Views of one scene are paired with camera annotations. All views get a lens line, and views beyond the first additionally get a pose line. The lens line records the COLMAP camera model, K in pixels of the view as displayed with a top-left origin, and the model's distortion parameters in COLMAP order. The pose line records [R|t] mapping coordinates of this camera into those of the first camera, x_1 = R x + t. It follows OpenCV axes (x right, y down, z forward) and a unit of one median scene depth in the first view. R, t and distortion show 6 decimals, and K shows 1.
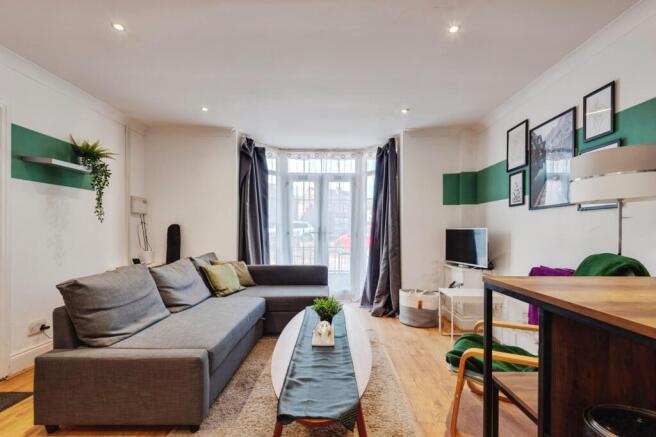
lens RADIAL K [[302.3, 0, 330.9], [0, 302.3, 231.3], [0, 0, 1]] dist [0.000973, -0.000496]
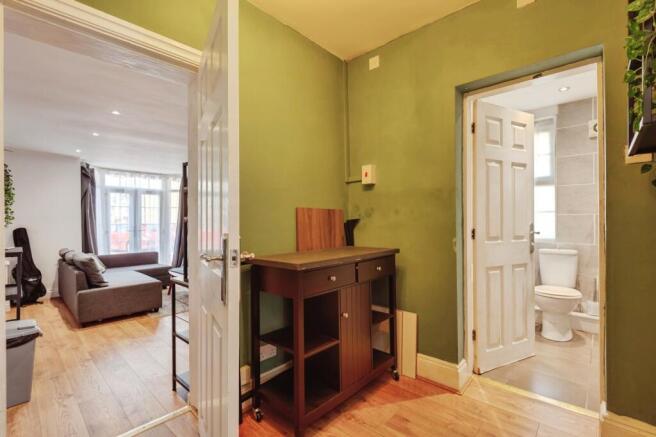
lens RADIAL K [[297.1, 0, 329.7], [0, 297.1, 223.0], [0, 0, 1]] dist [0.001185, 0.000023]
pose [[0.683176, -0.008940, 0.730199, -0.516927], [0.009535, 0.999949, 0.003321, -0.032548], [-0.730191, 0.004693, 0.683227, -0.722729]]
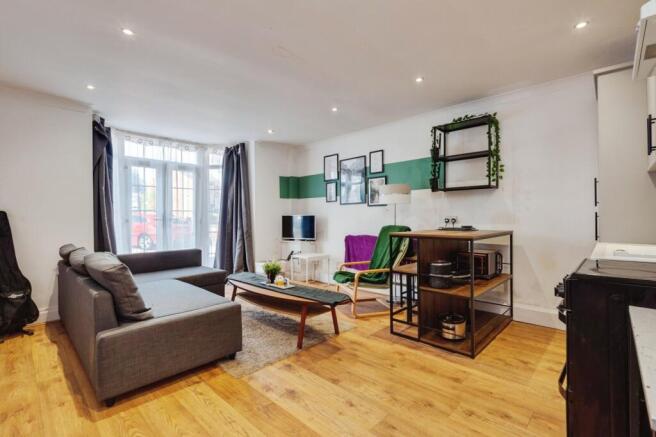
lens RADIAL K [[301.3, 0, 332.9], [0, 301.3, 216.5], [0, 0, 1]] dist [0.002891, -0.000323]
pose [[0.684939, -0.005964, 0.728576, -0.470113], [0.008173, 0.999966, 0.000503, -0.001903], [-0.728554, 0.005610, 0.684965, -0.129852]]
